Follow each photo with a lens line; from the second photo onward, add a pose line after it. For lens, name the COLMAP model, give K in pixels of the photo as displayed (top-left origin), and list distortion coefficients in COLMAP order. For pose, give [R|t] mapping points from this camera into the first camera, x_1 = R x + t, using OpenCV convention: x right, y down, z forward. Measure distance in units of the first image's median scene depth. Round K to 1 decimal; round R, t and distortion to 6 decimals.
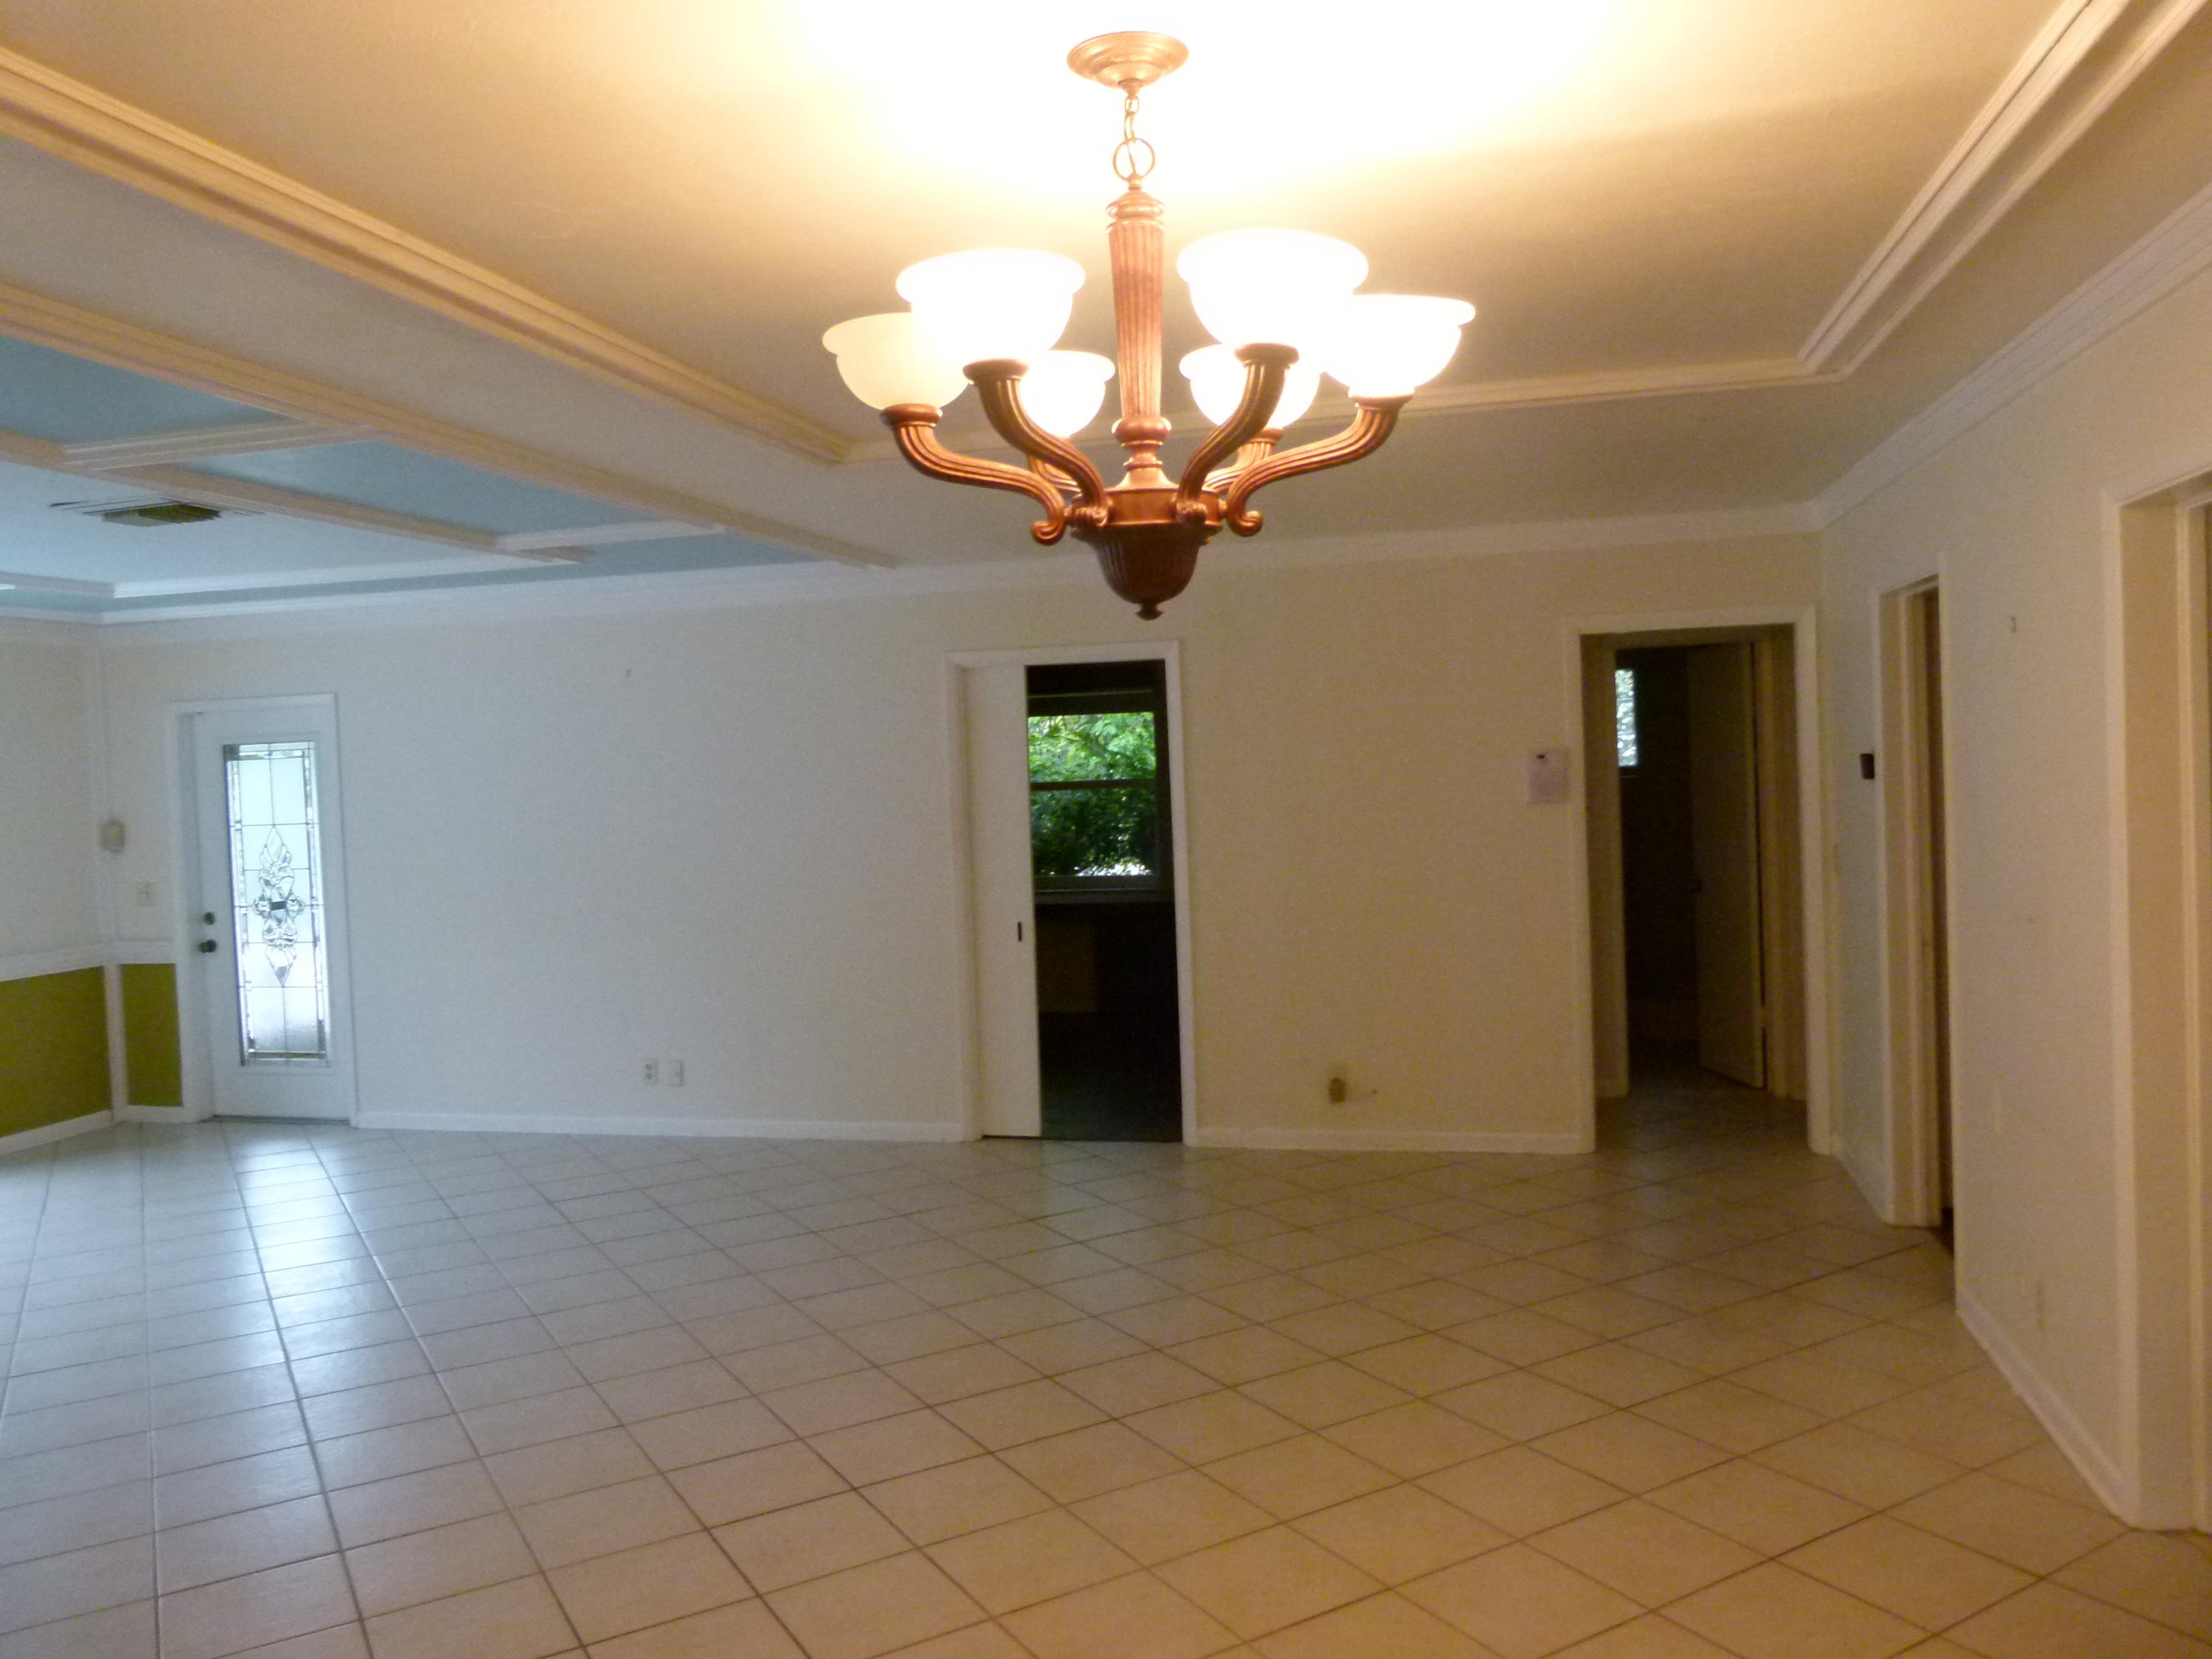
lens RADIAL K [[1661.5, 0, 1102.2], [0, 1661.5, 824.9], [0, 0, 1]] dist [-0.039186, 0.027917]
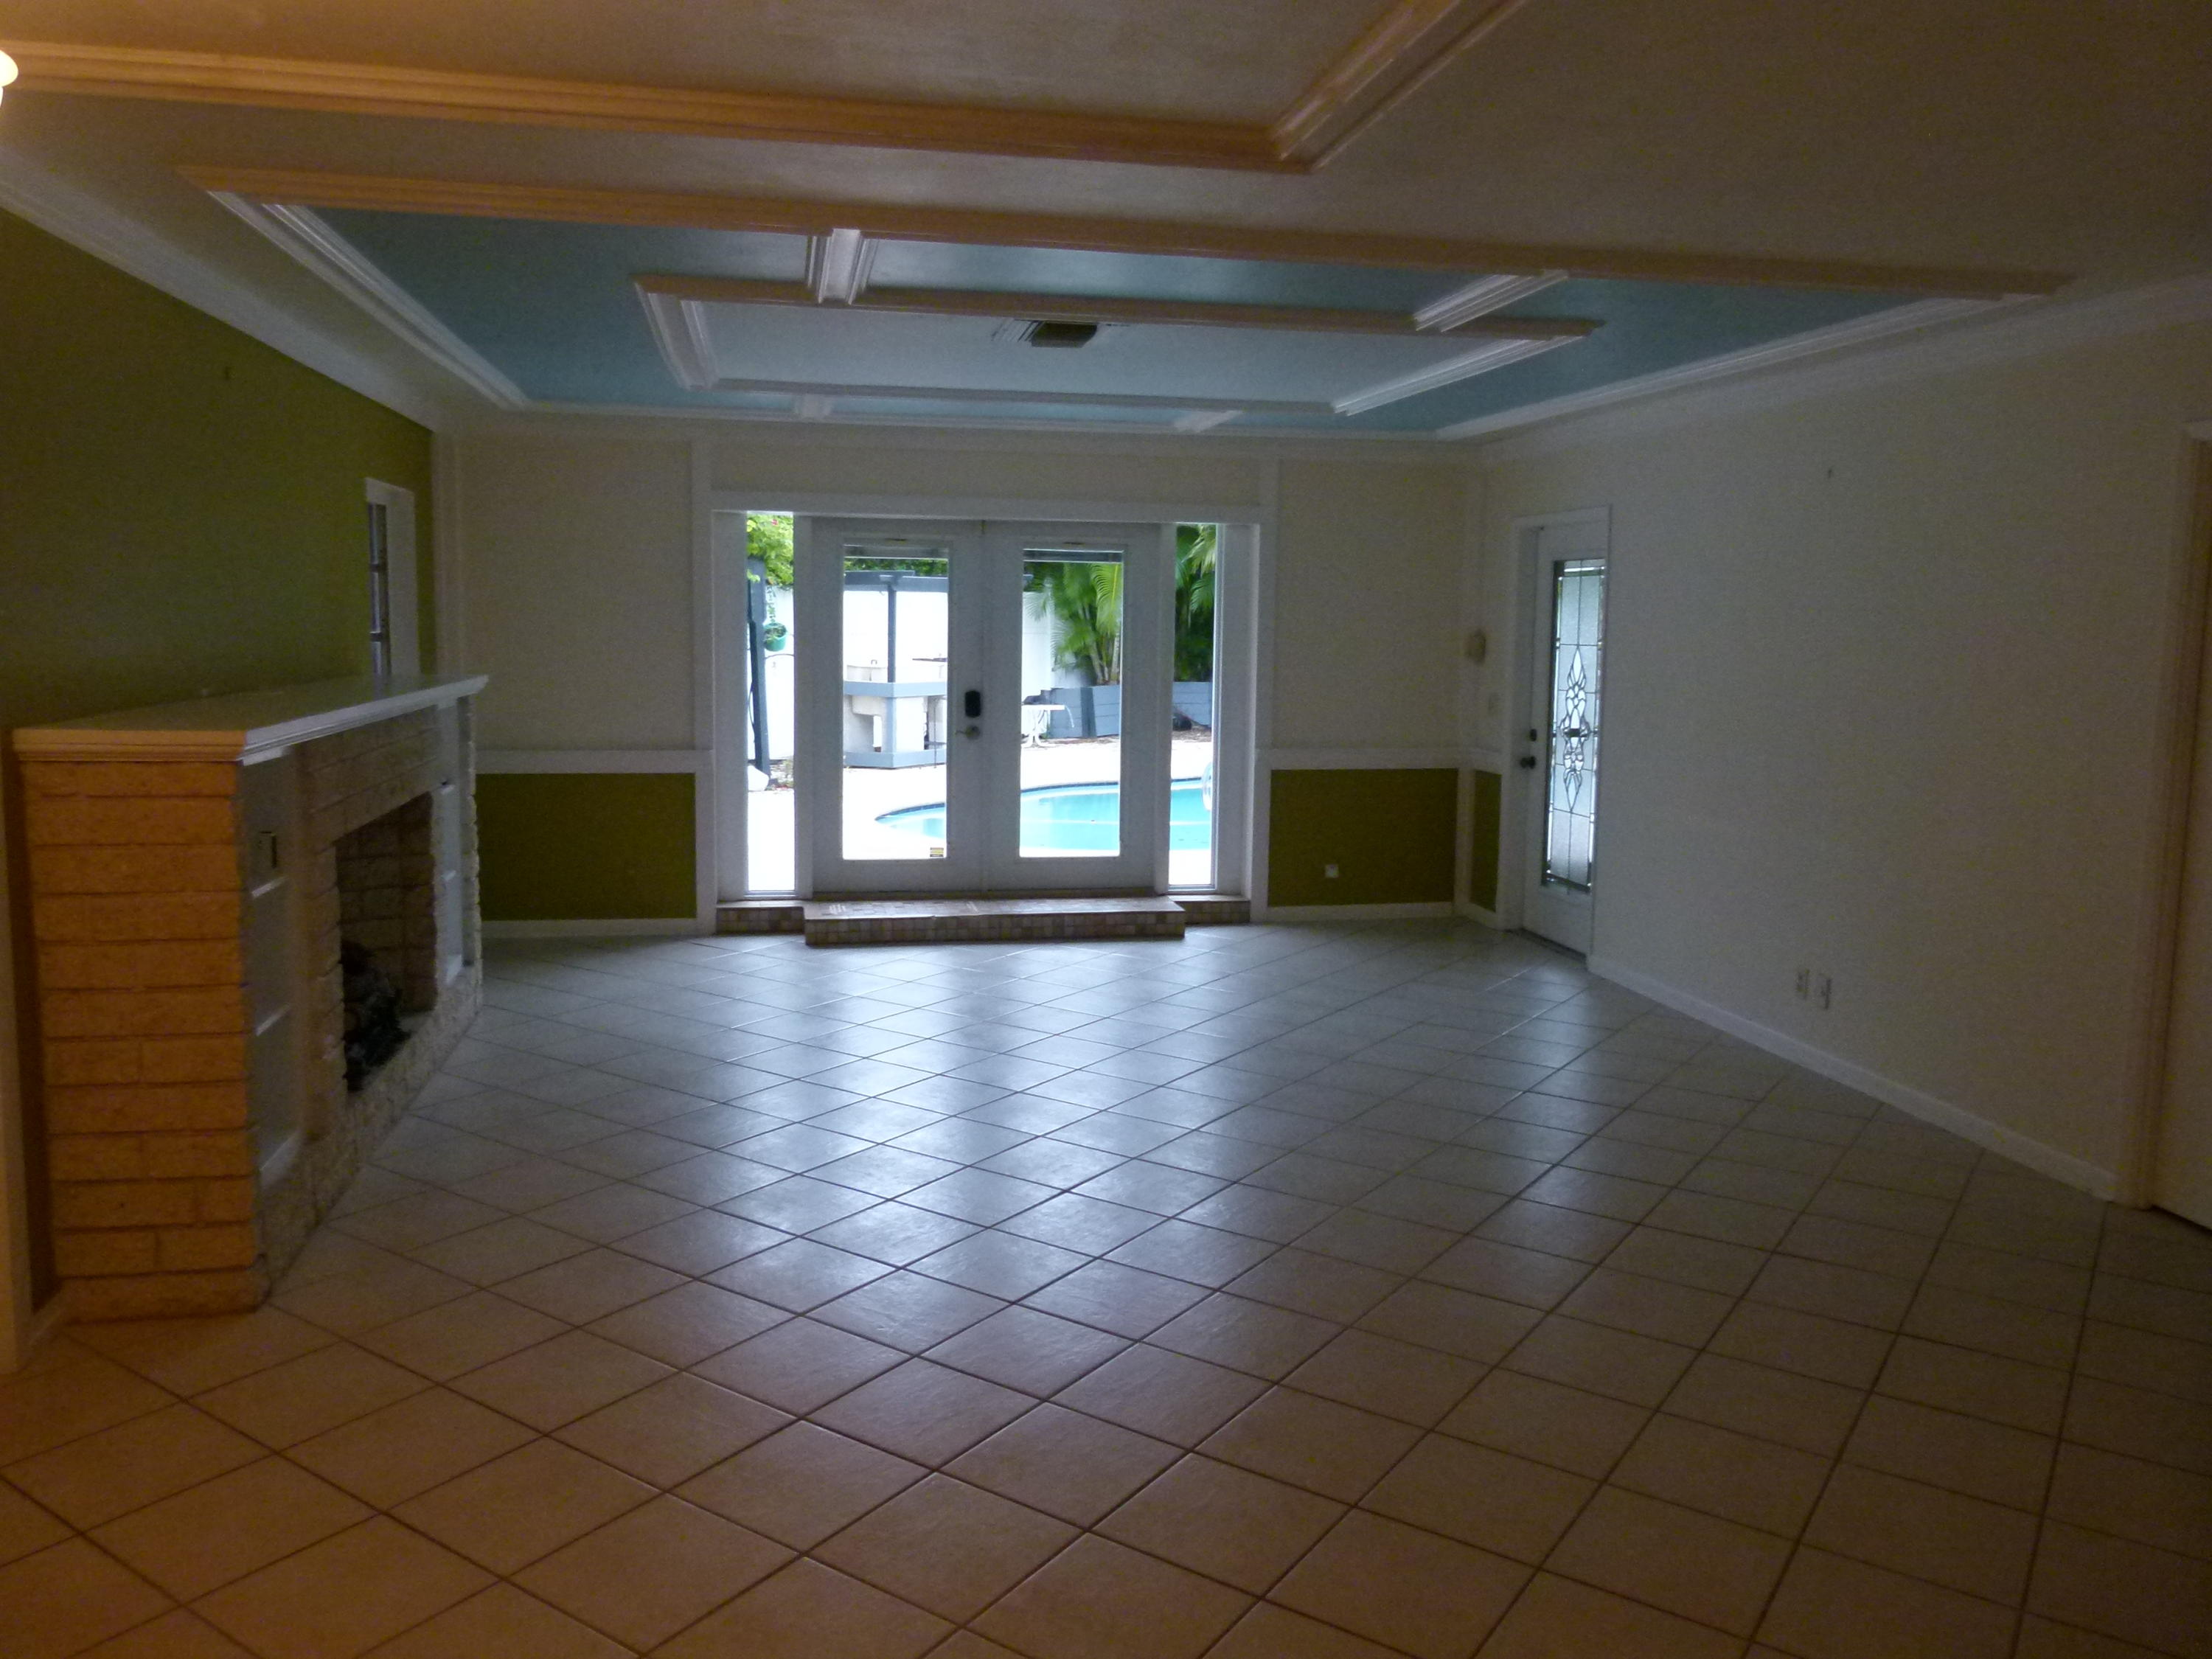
lens RADIAL K [[1661.5, 0, 1109.7], [0, 1661.5, 811.4], [0, 0, 1]] dist [-0.039186, 0.027917]
pose [[0.410715, 0.145345, -0.900105, 0.272811], [-0.056232, 0.989371, 0.134101, -0.018304], [0.910028, -0.004463, 0.414522, 0.348625]]
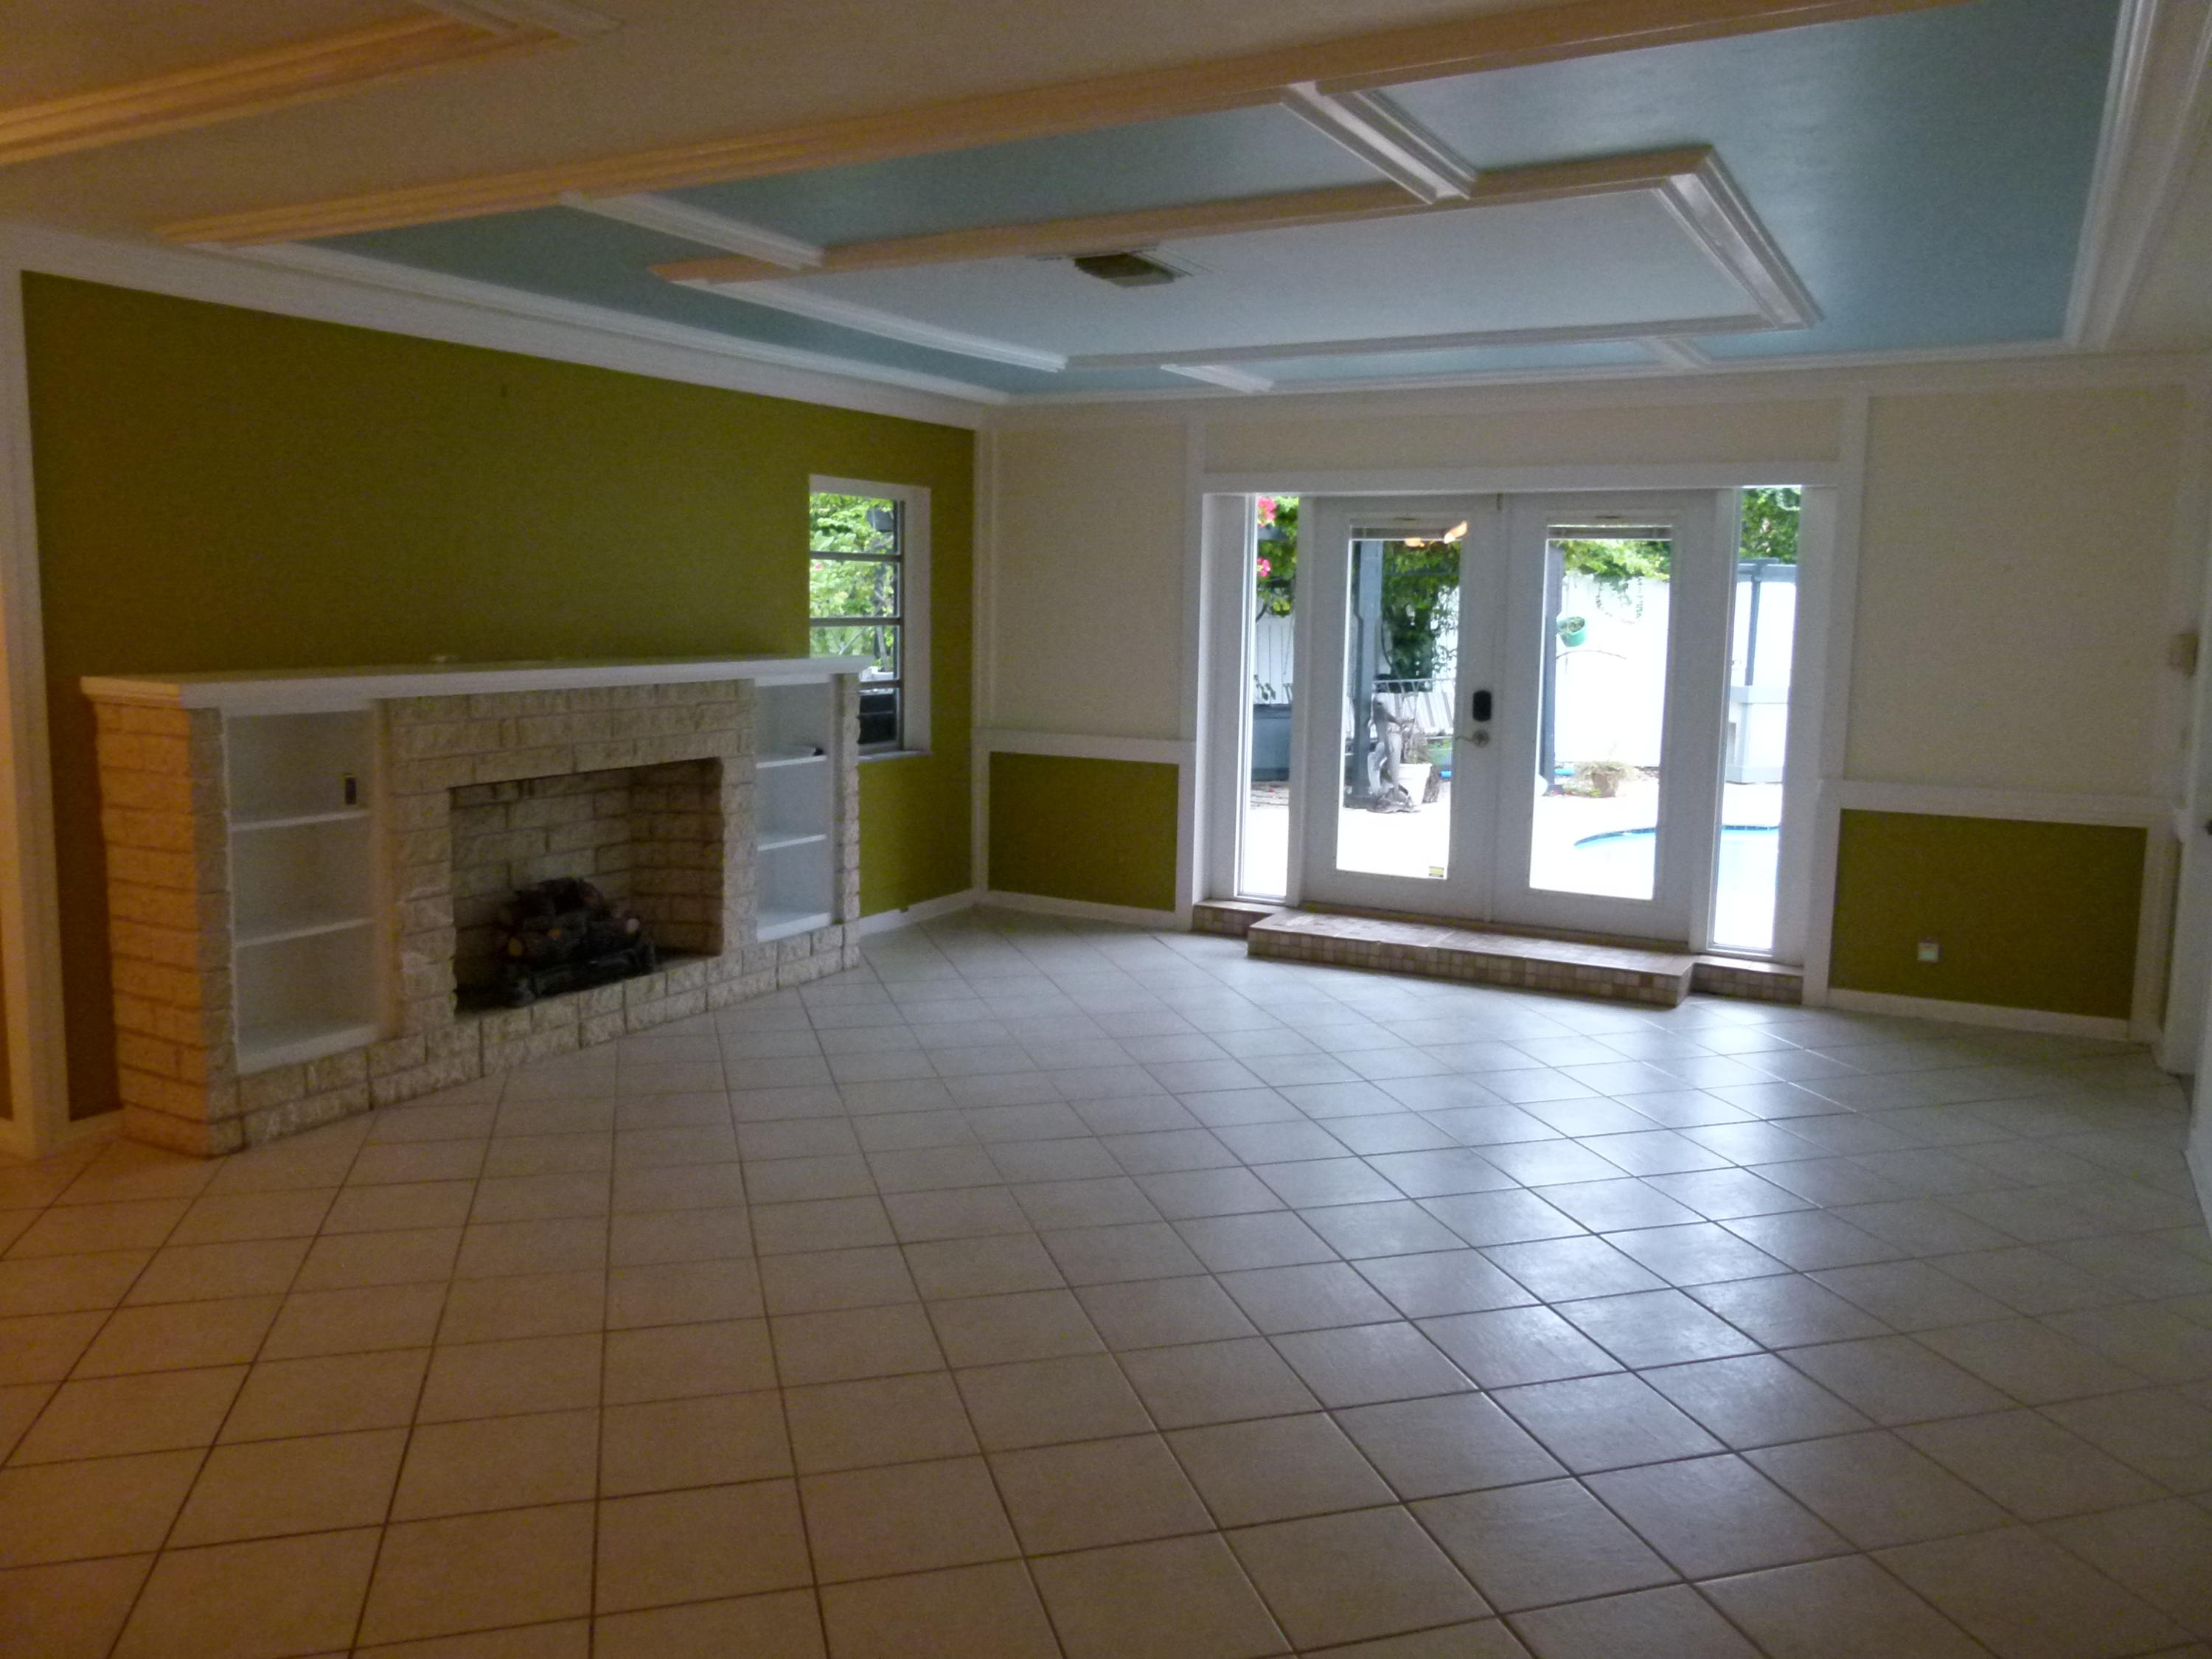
lens RADIAL K [[1661.5, 0, 1107.5], [0, 1661.5, 820.8], [0, 0, 1]] dist [-0.039186, 0.027917]
pose [[-0.274789, 0.156316, -0.948713, 0.213915], [-0.035984, 0.984333, 0.172608, -0.027443], [0.960831, 0.081569, -0.264859, 0.750013]]
